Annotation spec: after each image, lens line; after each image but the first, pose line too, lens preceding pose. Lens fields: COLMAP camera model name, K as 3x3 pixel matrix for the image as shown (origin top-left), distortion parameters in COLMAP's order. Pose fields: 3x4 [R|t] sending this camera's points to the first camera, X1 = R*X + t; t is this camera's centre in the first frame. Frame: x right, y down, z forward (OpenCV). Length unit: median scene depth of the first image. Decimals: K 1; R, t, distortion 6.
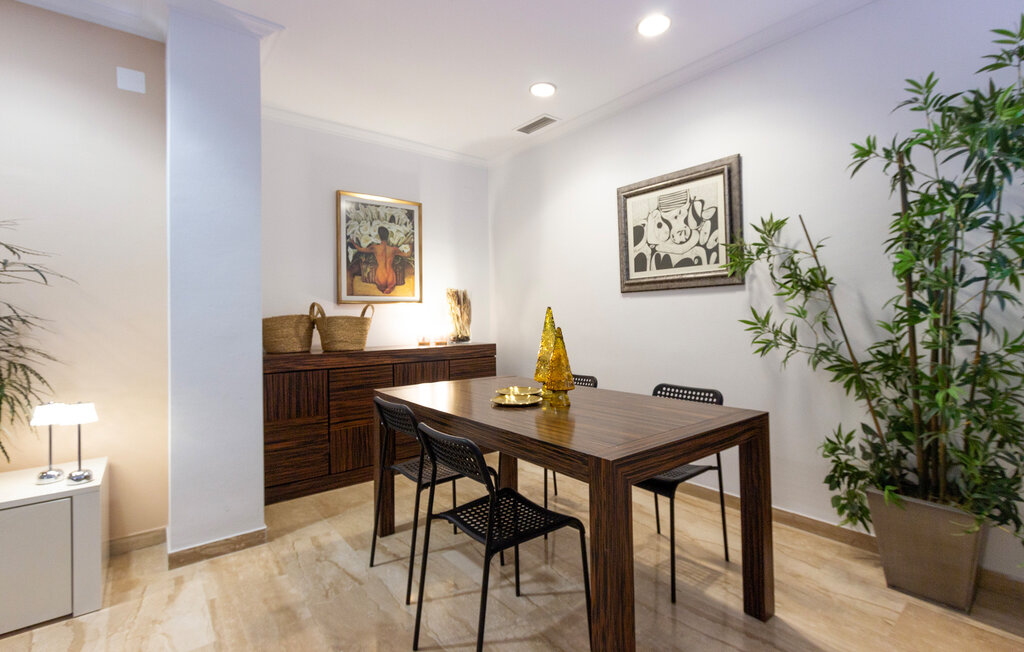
lens RADIAL K [[472.3, 0, 535.5], [0, 472.3, 305.7], [0, 0, 1]] dist [-0.001573, 0.000909]
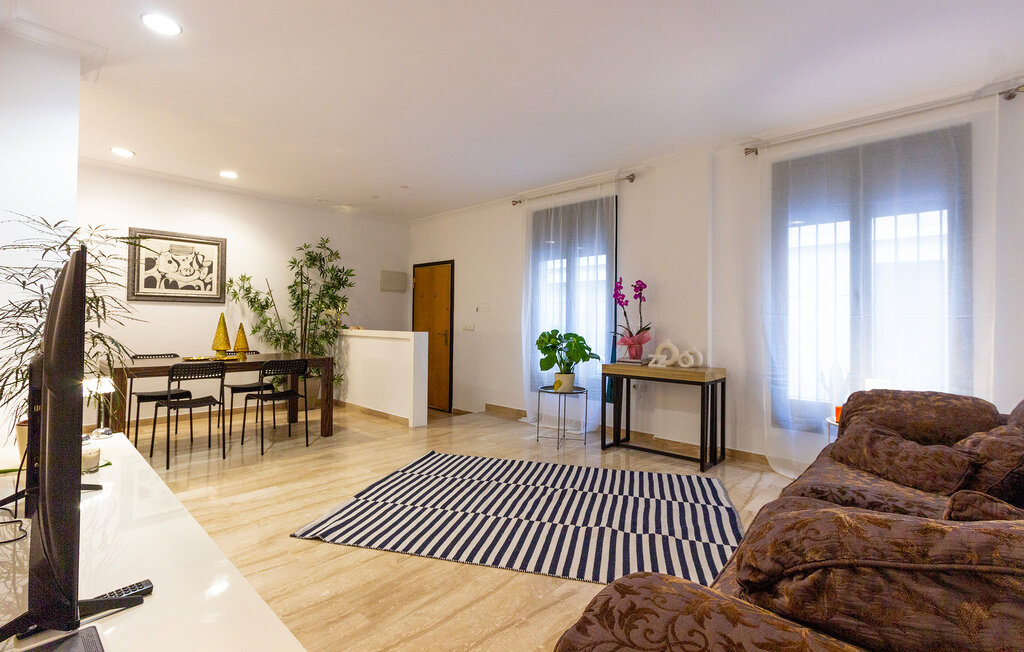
lens RADIAL K [[472.3, 0, 513.3], [0, 472.3, 321.9], [0, 0, 1]] dist [-0.001573, 0.000909]
pose [[-0.154043, 0.024454, 0.987761, -1.496090], [-0.020115, 0.999409, -0.027880, 0.056724], [-0.987859, -0.024163, -0.153460, 0.075632]]
